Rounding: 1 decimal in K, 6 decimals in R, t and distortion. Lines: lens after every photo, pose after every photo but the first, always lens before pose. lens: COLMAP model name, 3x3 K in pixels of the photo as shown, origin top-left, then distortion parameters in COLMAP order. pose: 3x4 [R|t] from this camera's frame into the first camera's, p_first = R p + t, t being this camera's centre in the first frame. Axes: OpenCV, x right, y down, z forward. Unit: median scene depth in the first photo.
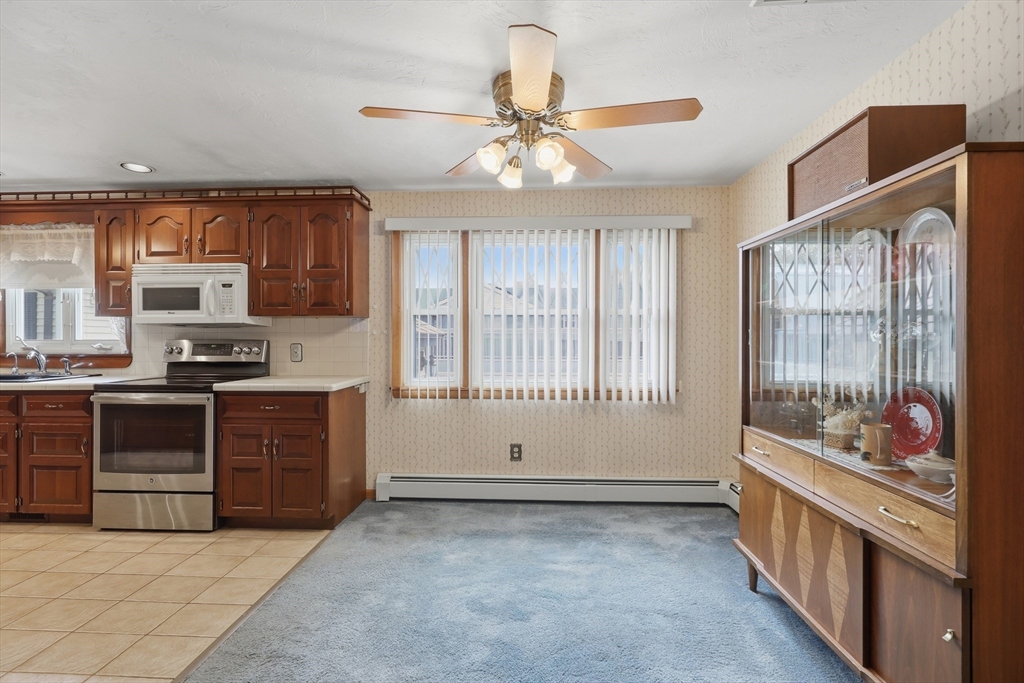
lens RADIAL K [[469.7, 0, 516.9], [0, 469.7, 336.4], [0, 0, 1]] dist [-0.007102, 0.001806]
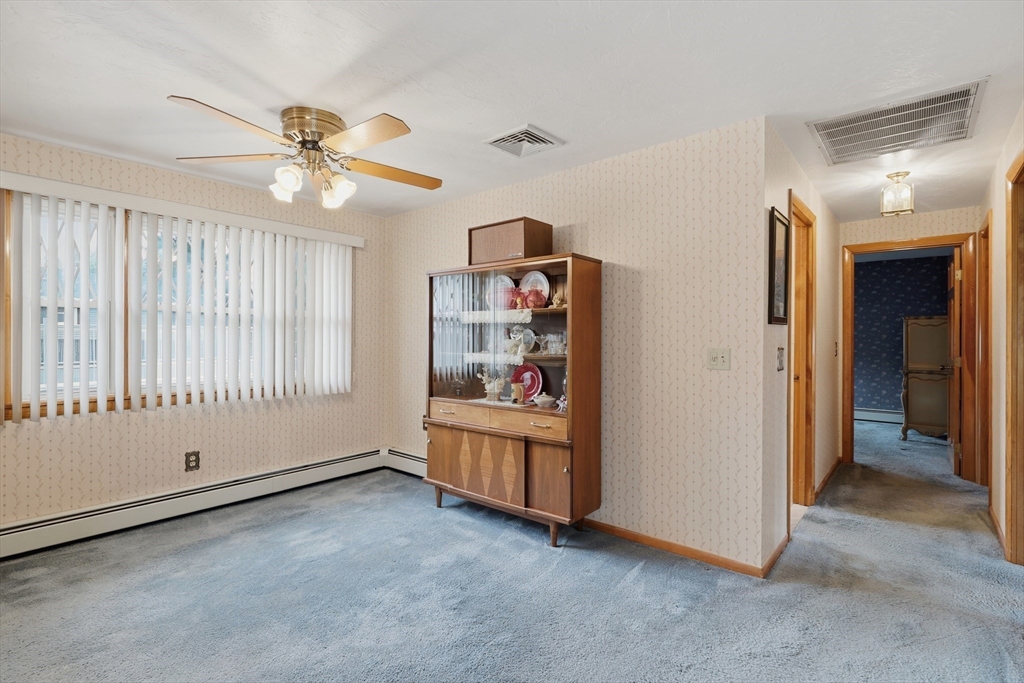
lens RADIAL K [[469.7, 0, 511.4], [0, 469.7, 336.7], [0, 0, 1]] dist [-0.007102, 0.001806]
pose [[0.616585, -0.000964, 0.787288, -0.406690], [-0.001527, 0.999996, 0.002421, -0.001287], [-0.787287, -0.002695, 0.616581, -0.073879]]
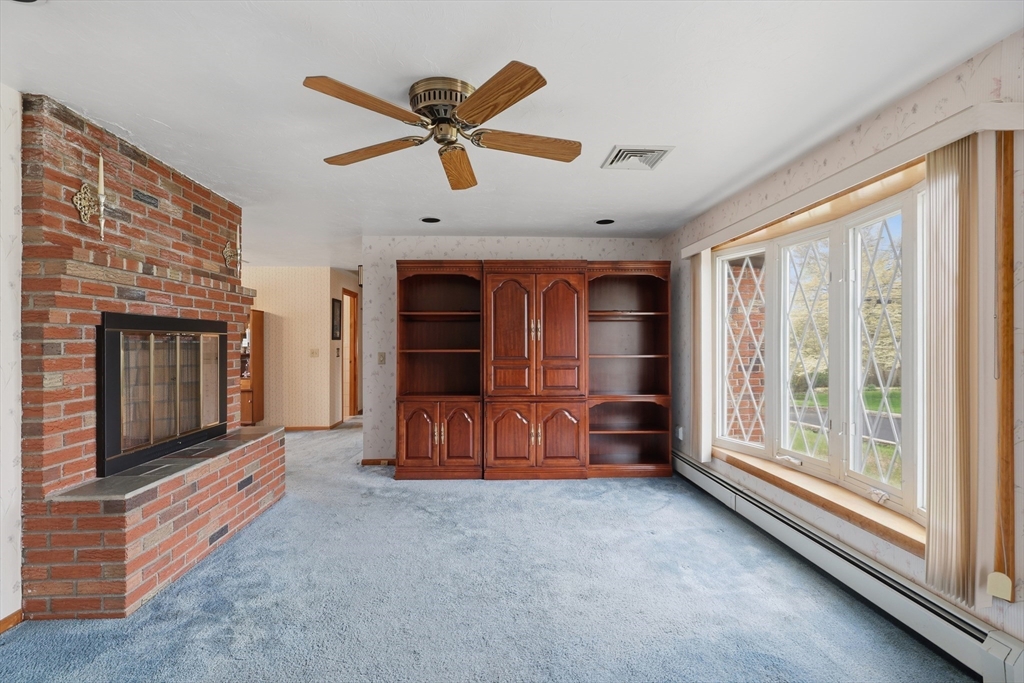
lens RADIAL K [[469.7, 0, 511.0], [0, 469.7, 341.4], [0, 0, 1]] dist [-0.007102, 0.001806]
pose [[-0.089410, 0.003764, 0.995988, -1.877011], [0.002523, 0.999991, -0.003552, -0.004221], [-0.995992, 0.002196, -0.089419, -0.599387]]
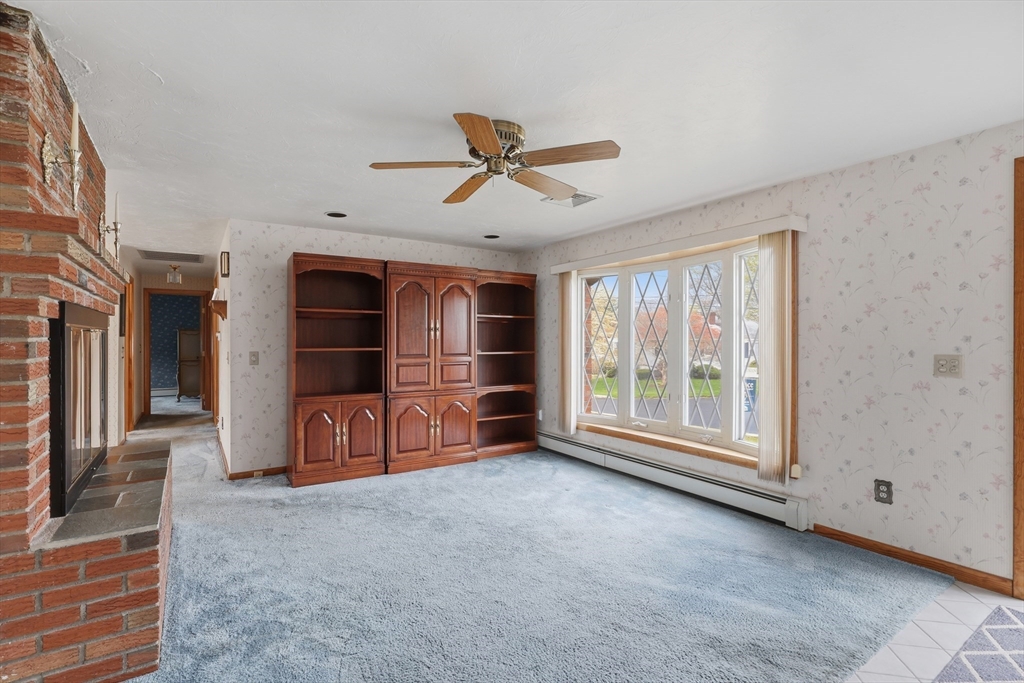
lens RADIAL K [[469.7, 0, 508.5], [0, 469.7, 341.0], [0, 0, 1]] dist [-0.007102, 0.001806]
pose [[-0.580944, -0.002026, 0.813941, -1.860475], [-0.000703, 0.999998, 0.001987, -0.008596], [-0.813943, 0.000582, -0.580944, -0.124634]]
